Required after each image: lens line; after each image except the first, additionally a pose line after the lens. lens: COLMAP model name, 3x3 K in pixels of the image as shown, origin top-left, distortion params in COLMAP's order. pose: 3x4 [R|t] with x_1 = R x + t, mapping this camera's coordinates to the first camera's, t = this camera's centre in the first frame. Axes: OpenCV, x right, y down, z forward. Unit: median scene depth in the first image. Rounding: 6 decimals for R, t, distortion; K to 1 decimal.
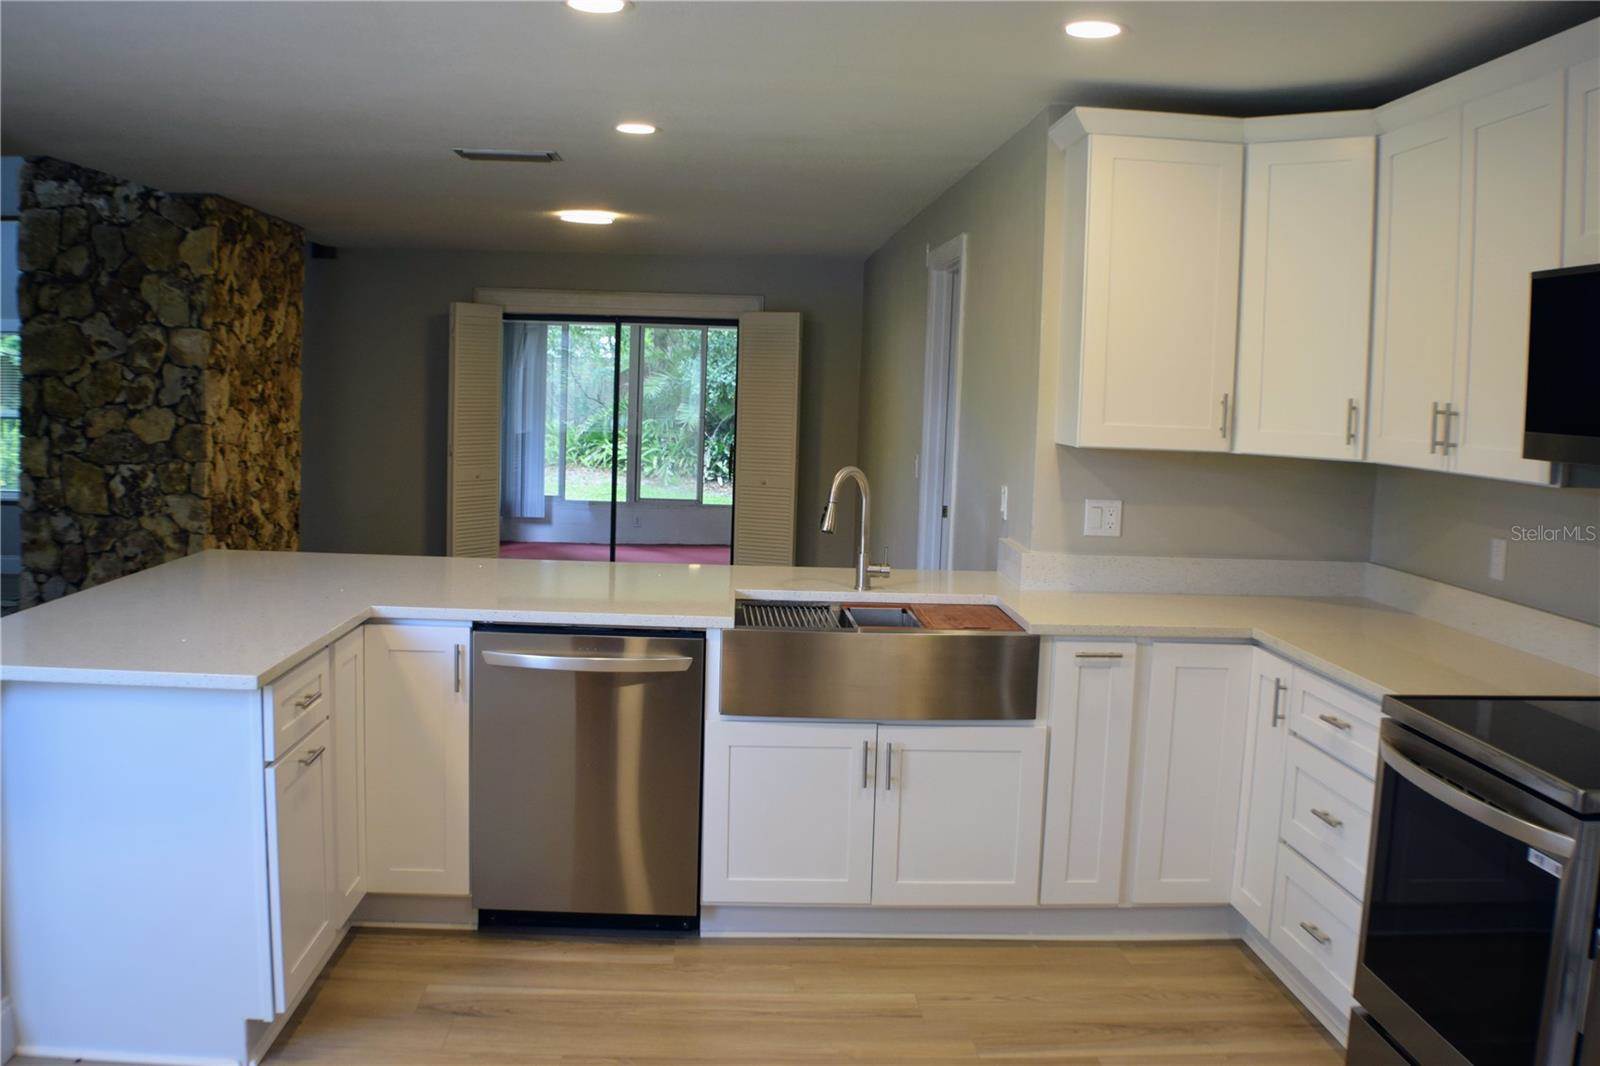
lens RADIAL K [[1470.6, 0, 800.0], [0, 1470.6, 533.0], [0, 0, 1]] dist [-0.139346, 0.017693]
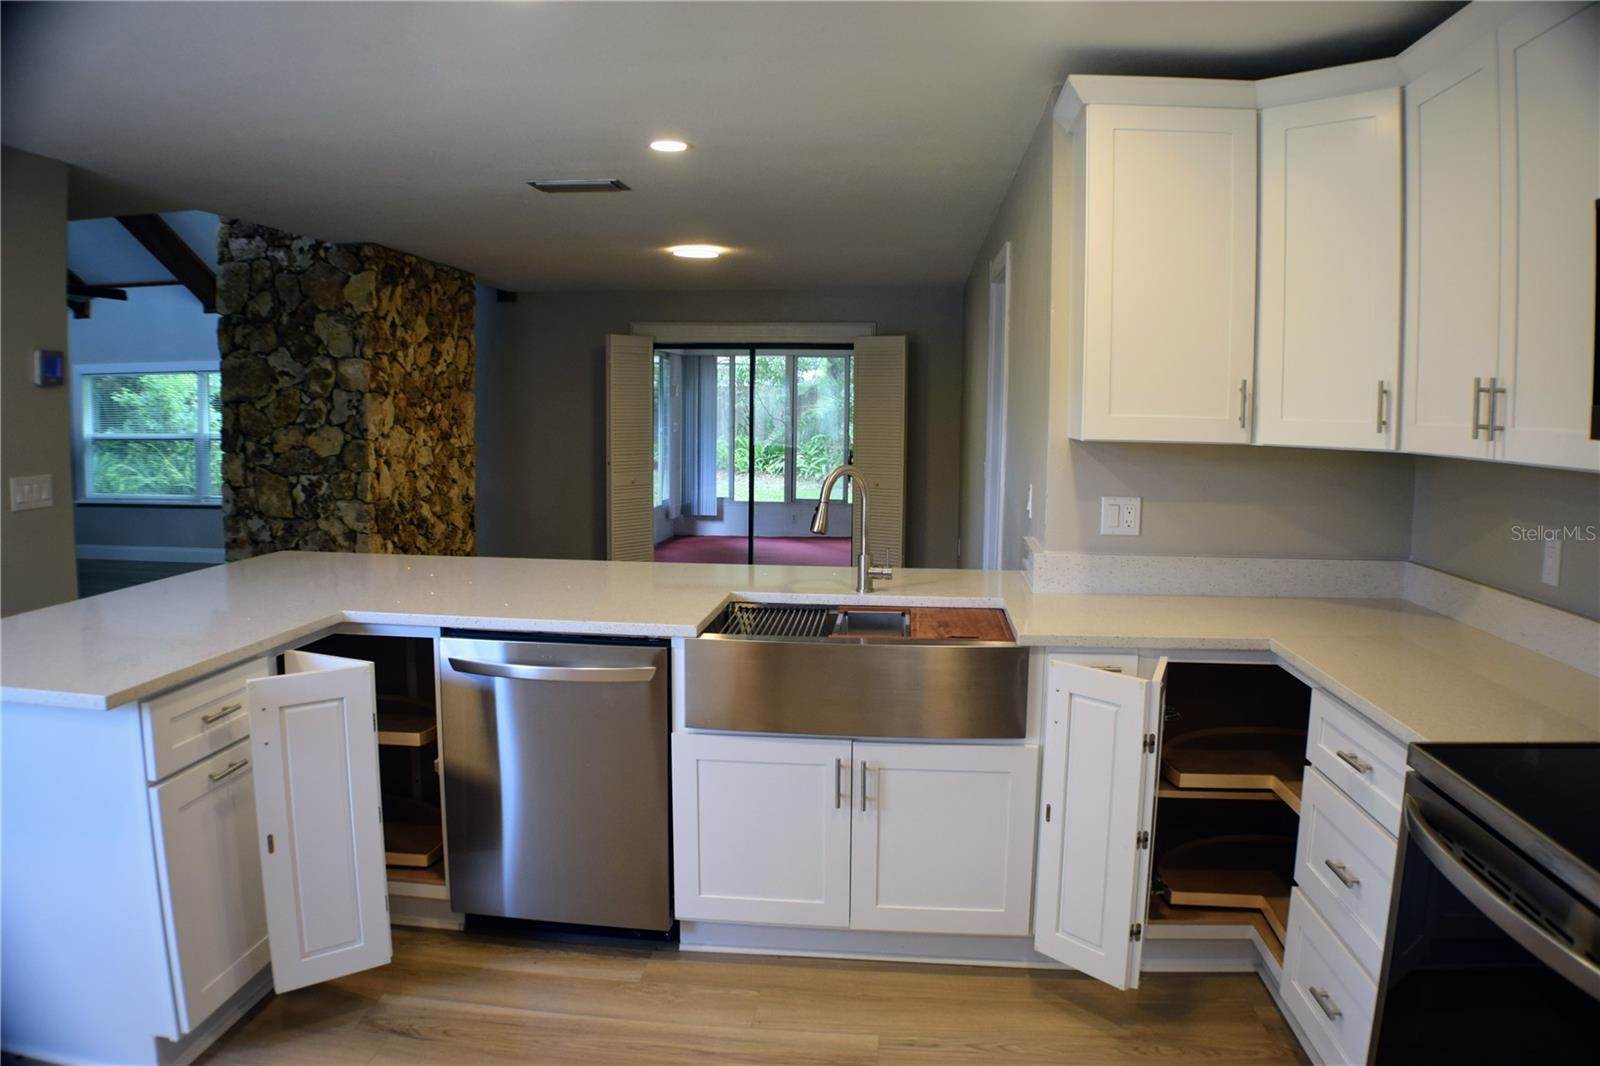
lens RADIAL K [[1141.7, 0, 800.0], [0, 1141.7, 533.0], [0, 0, 1]] dist [-0.147335, 0.004568]
pose [[0.989014, -0.005389, -0.147726, 0.069640], [0.006431, 0.999958, 0.006577, -0.003506], [0.147684, -0.007455, 0.989006, 0.154366]]
